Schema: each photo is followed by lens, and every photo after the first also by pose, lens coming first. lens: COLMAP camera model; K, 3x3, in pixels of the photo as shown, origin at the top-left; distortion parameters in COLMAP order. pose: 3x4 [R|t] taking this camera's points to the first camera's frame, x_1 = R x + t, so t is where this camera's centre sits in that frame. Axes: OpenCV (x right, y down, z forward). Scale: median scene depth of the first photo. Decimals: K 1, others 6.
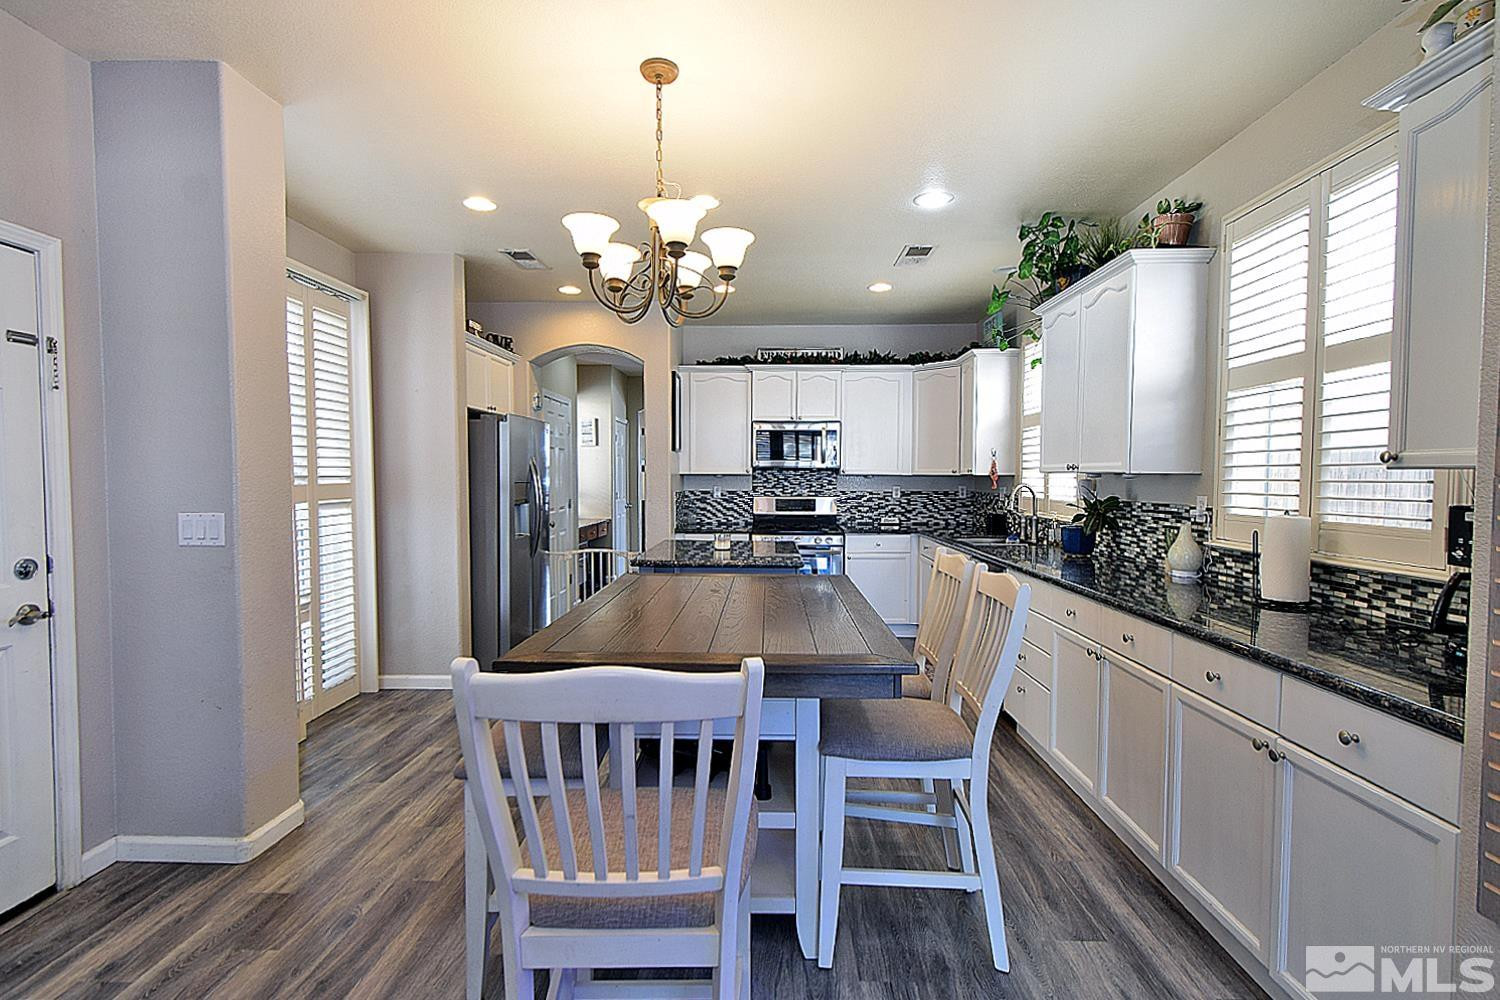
lens RADIAL K [[691.2, 0, 761.1], [0, 691.2, 505.8], [0, 0, 1]] dist [0.002601, 0.000869]
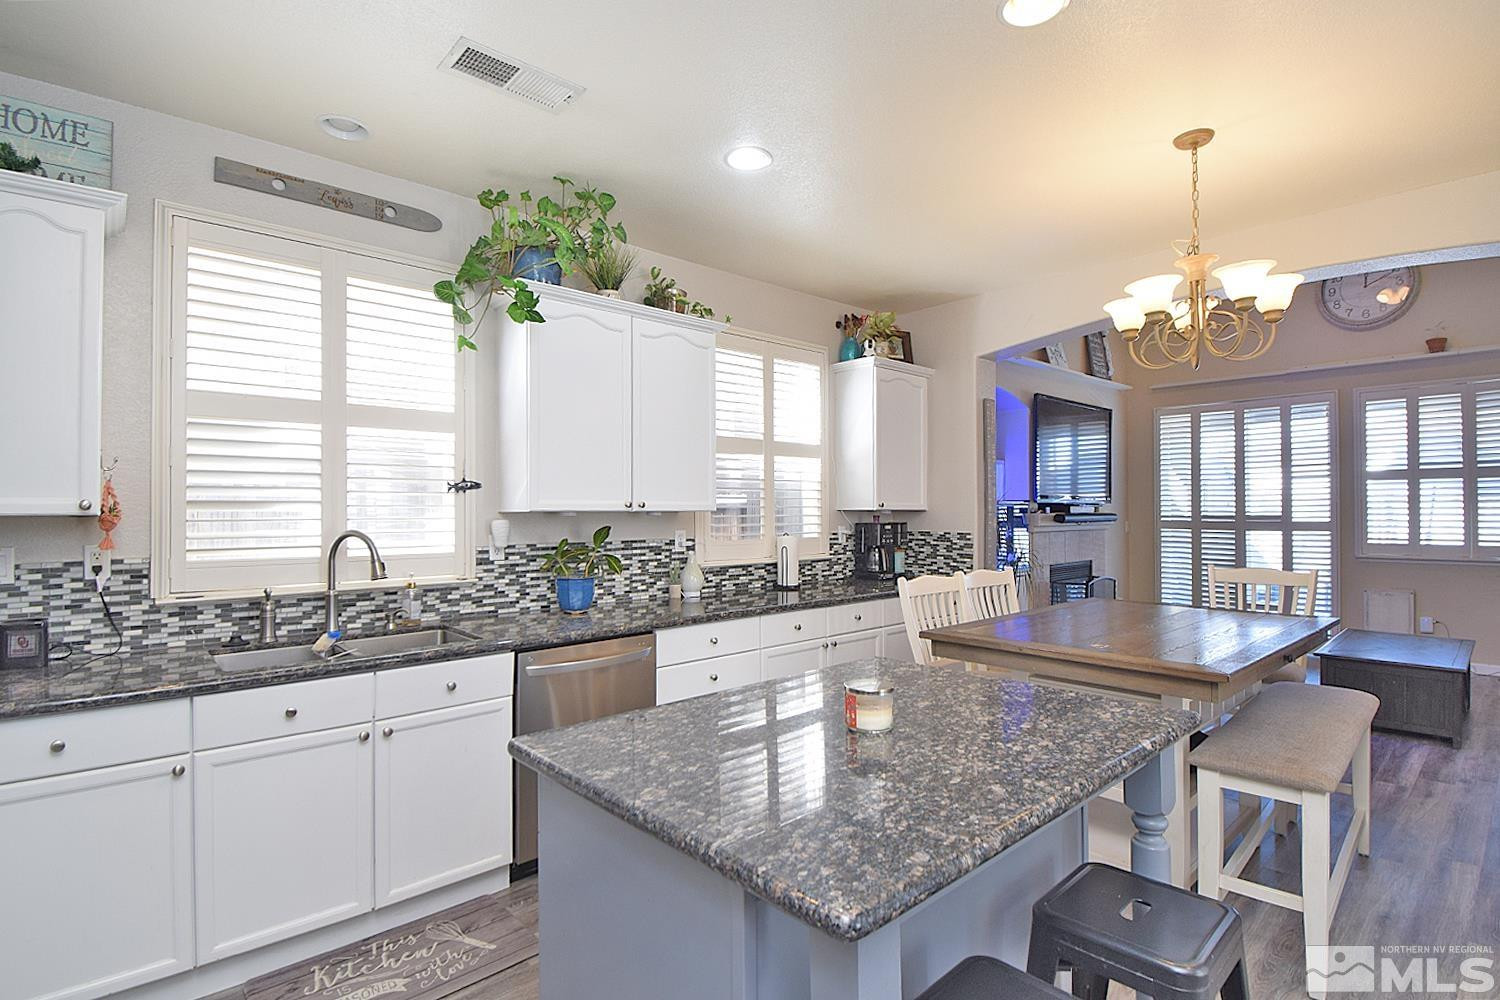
lens RADIAL K [[772.8, 0, 766.4], [0, 772.8, 489.4], [0, 0, 1]] dist [0.000107, -0.000538]
pose [[-0.707108, -0.002220, 0.707102, -0.303984], [0.017082, 0.999650, 0.020221, -0.076575], [-0.706899, 0.026377, -0.706822, 1.269503]]
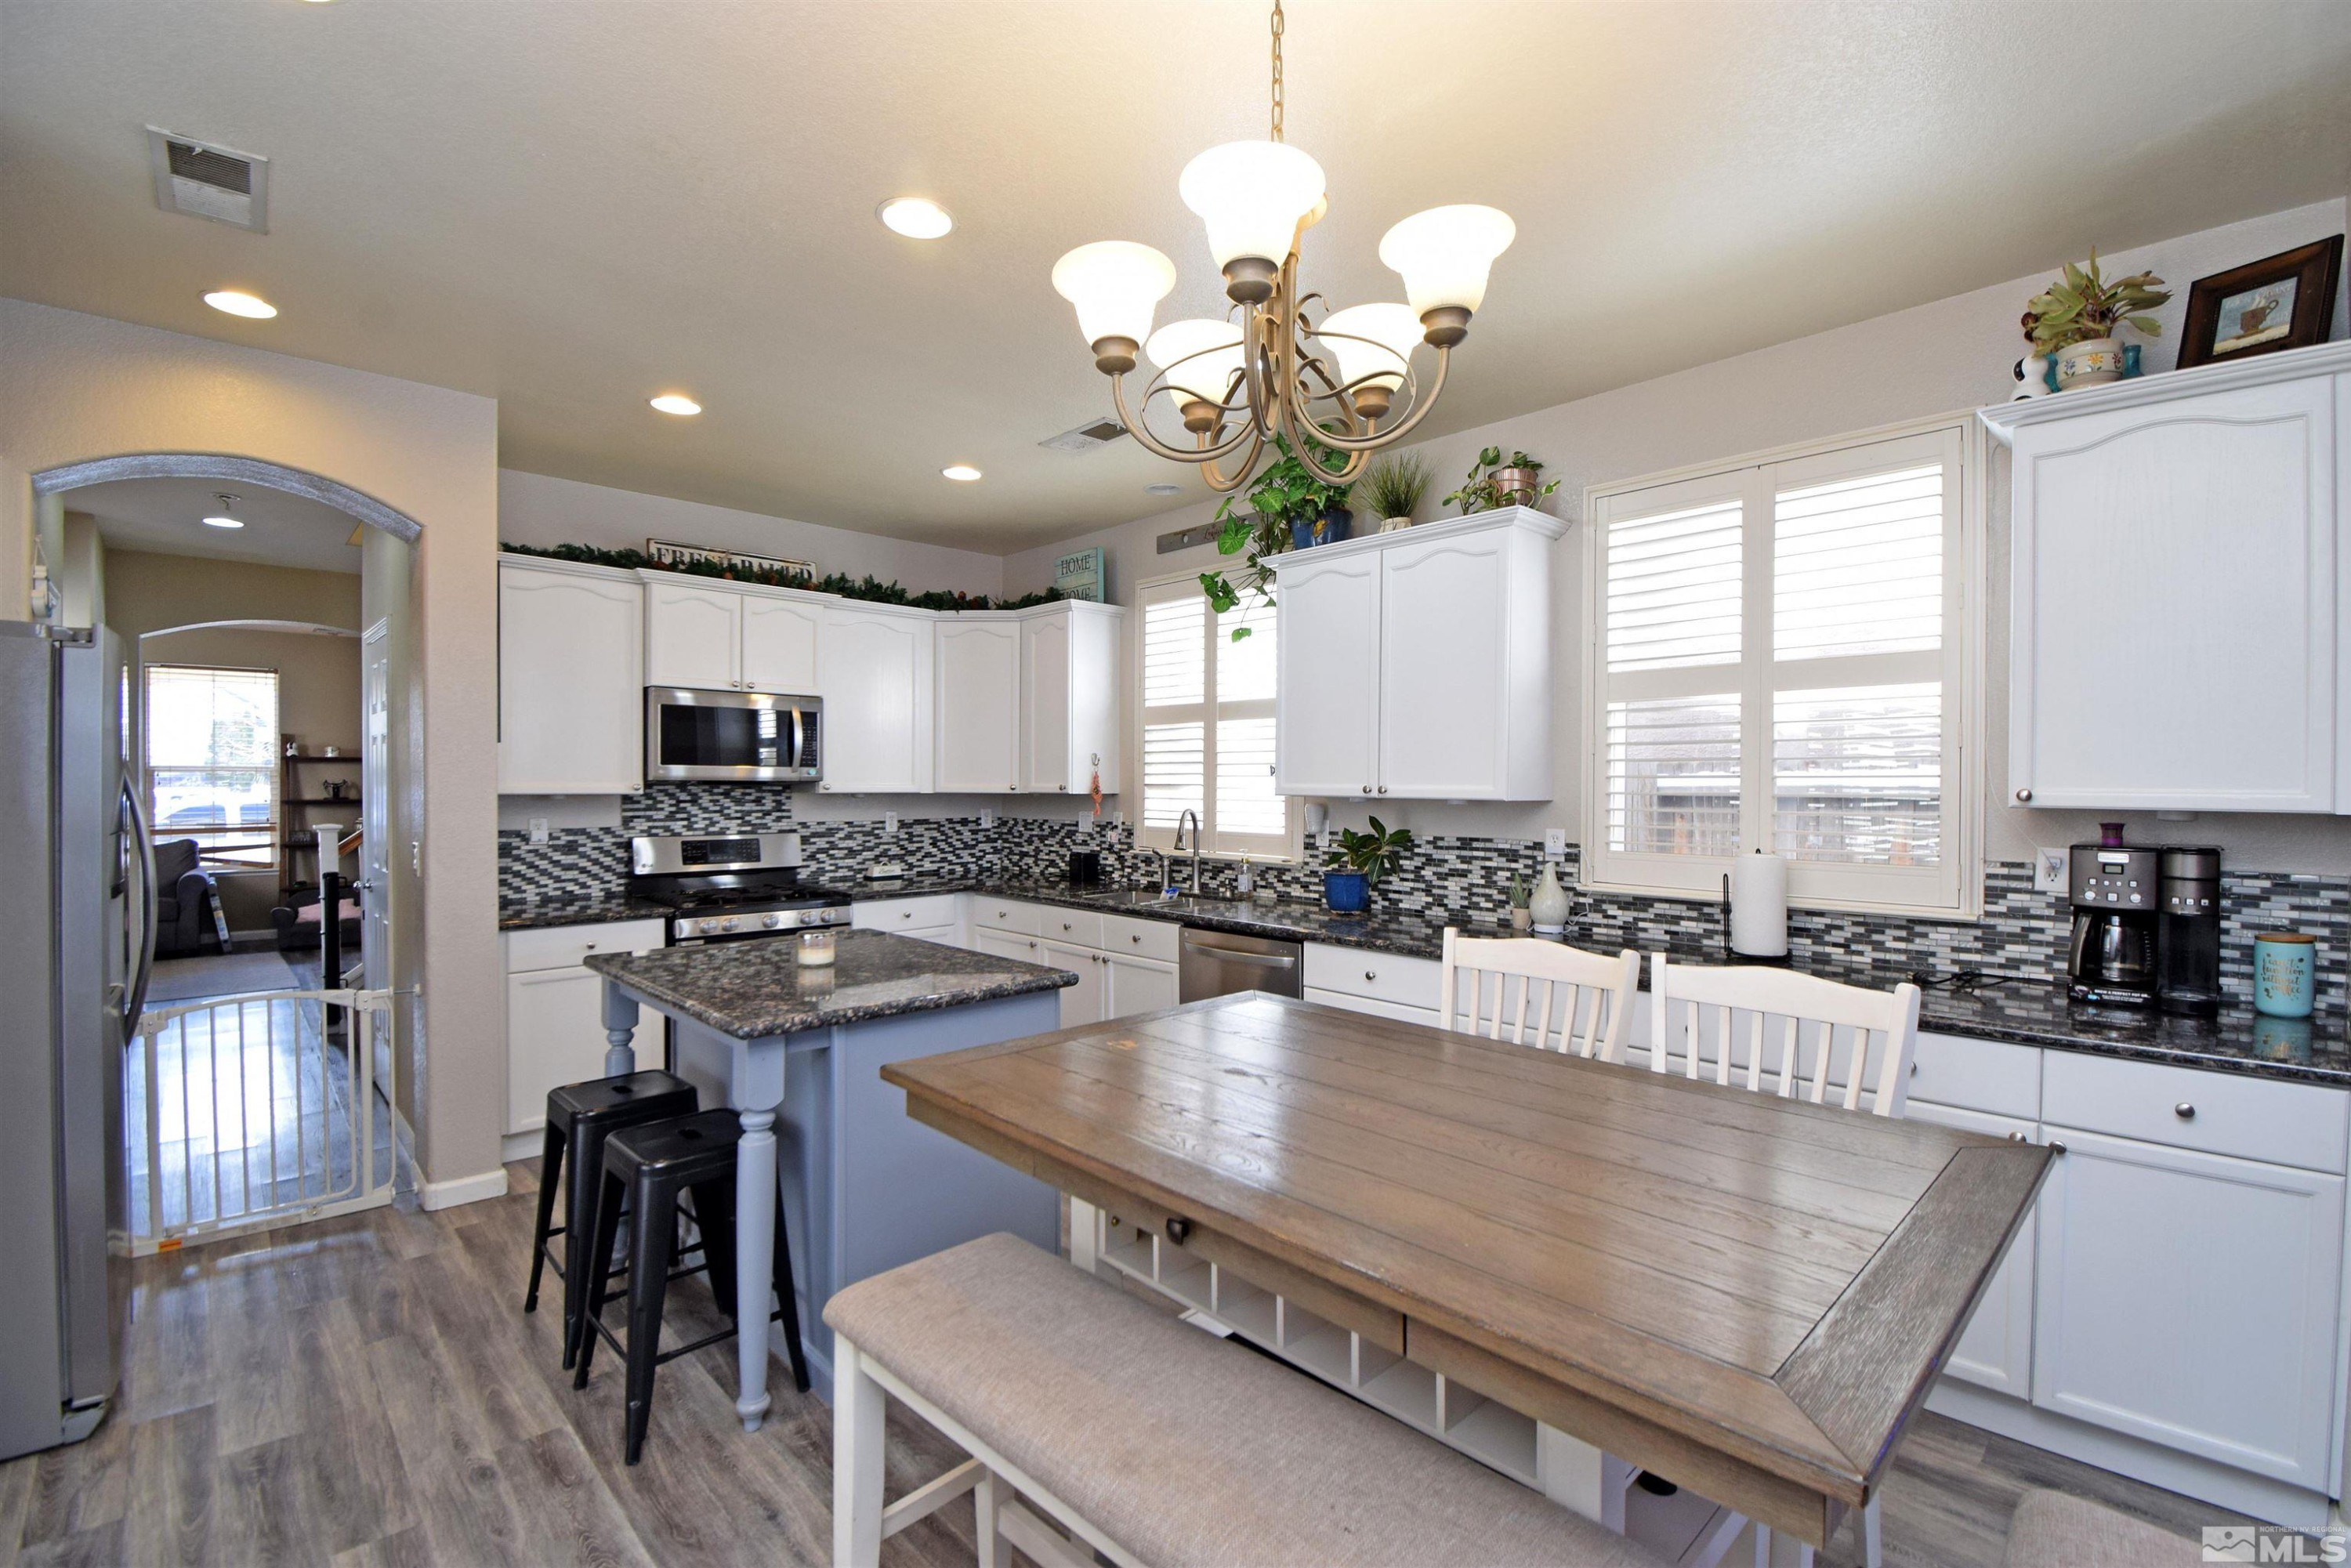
lens RADIAL K [[1017.5, 0, 1167.2], [0, 1017.5, 797.6], [0, 0, 1]] dist [-0.004573, -0.003008]
pose [[0.721251, -0.010993, 0.692587, -0.337405], [0.028141, 0.999514, -0.013441, -0.031675], [-0.692102, 0.029184, 0.721209, 0.315396]]
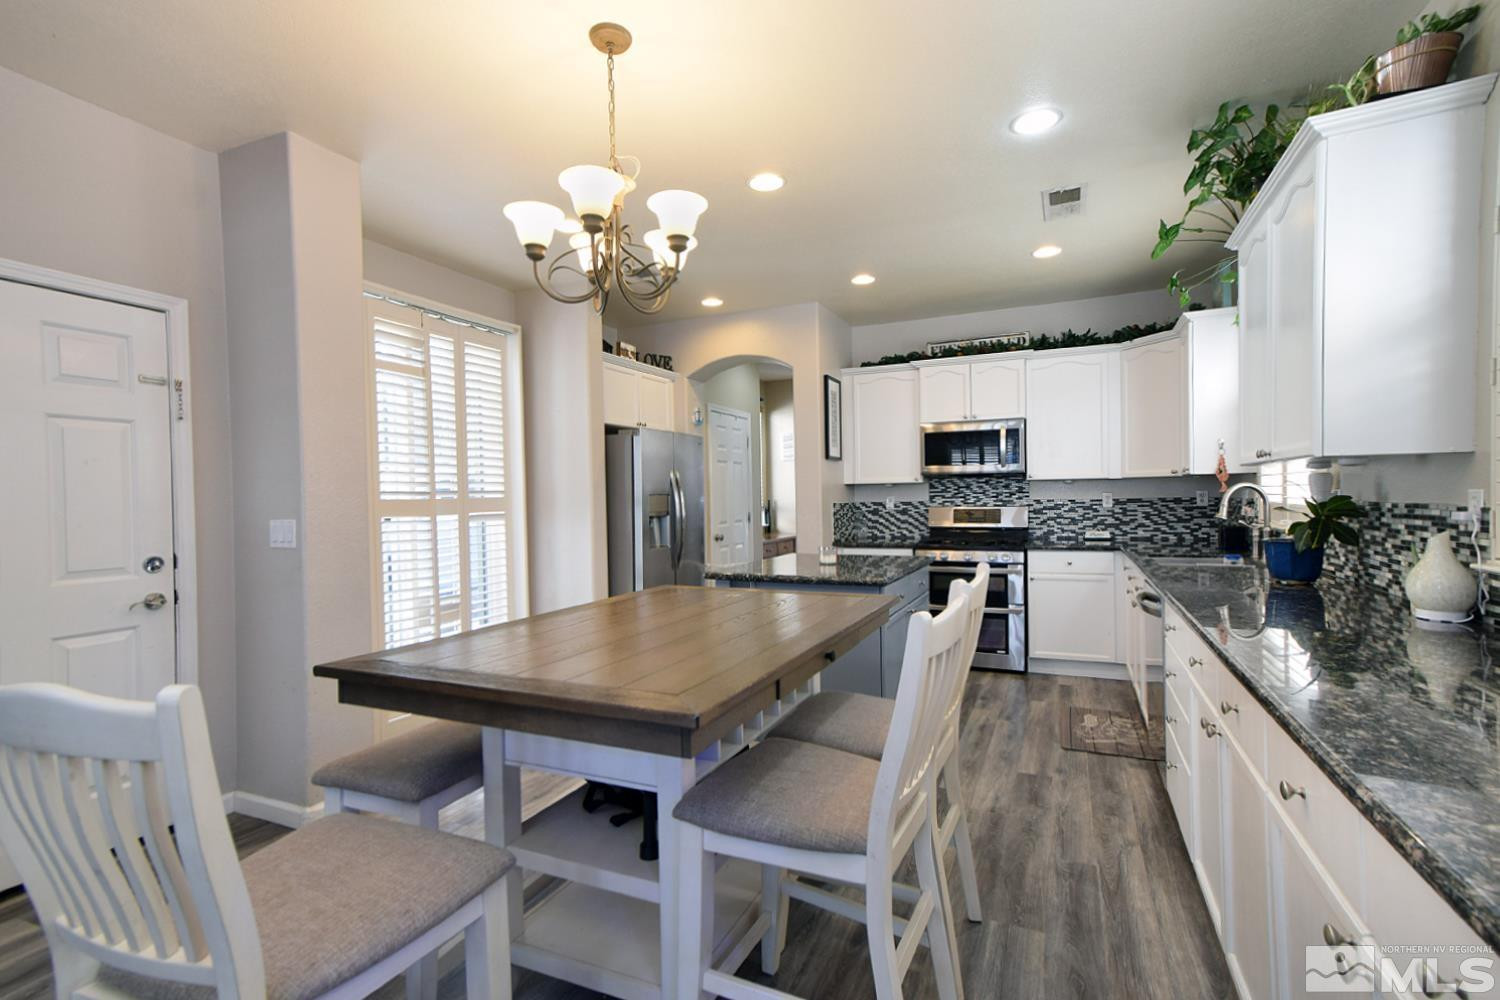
lens RADIAL K [[691.2, 0, 761.6], [0, 691.2, 504.6], [0, 0, 1]] dist [0.002601, 0.000869]
pose [[0.920361, -0.013826, -0.390825, 0.202125], [0.003339, 0.999616, -0.027502, 0.010032], [0.391055, 0.024007, 0.920054, 0.127805]]
